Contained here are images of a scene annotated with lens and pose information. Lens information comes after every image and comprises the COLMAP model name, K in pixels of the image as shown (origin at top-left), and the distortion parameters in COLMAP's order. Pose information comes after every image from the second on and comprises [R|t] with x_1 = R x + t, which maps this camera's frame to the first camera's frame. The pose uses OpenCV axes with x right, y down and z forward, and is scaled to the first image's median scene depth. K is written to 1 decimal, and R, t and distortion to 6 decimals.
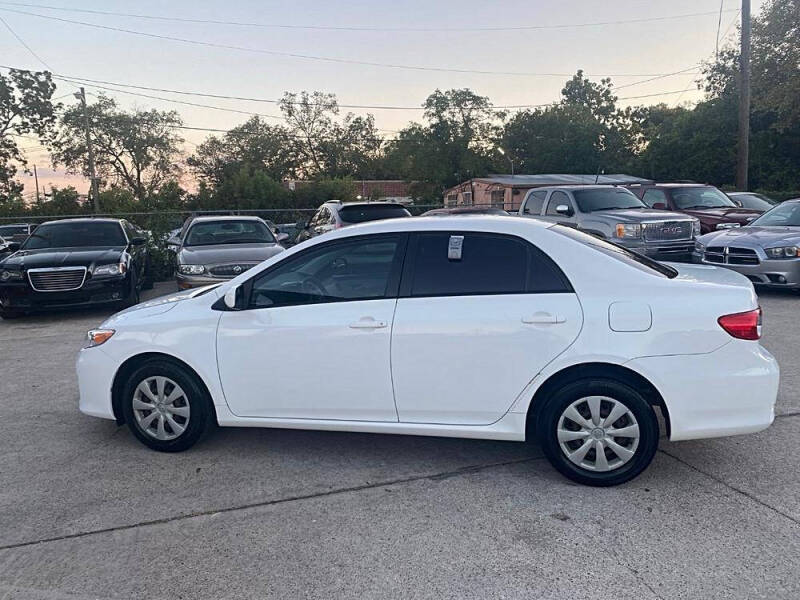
lens RADIAL K [[611.1, 0, 391.9], [0, 611.1, 296.7], [0, 0, 1]] dist [0.032791, -0.038967]
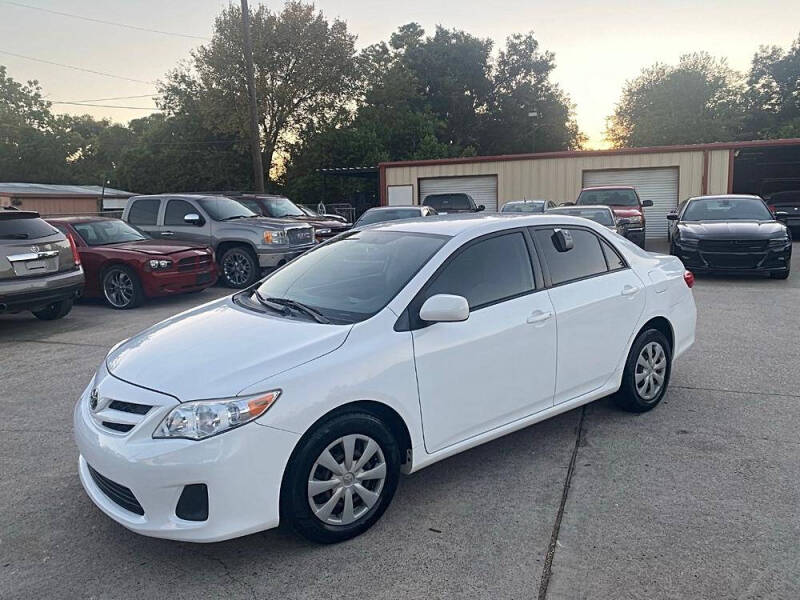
lens RADIAL K [[609.6, 0, 400.0], [0, 609.6, 300.0], [0, 0, 1]] dist [0.032505, -0.035643]
pose [[0.619302, -0.116424, 0.776473, -0.094283], [0.129790, 0.990520, 0.045000, -0.005761], [-0.774351, 0.072910, 0.628542, 0.052008]]
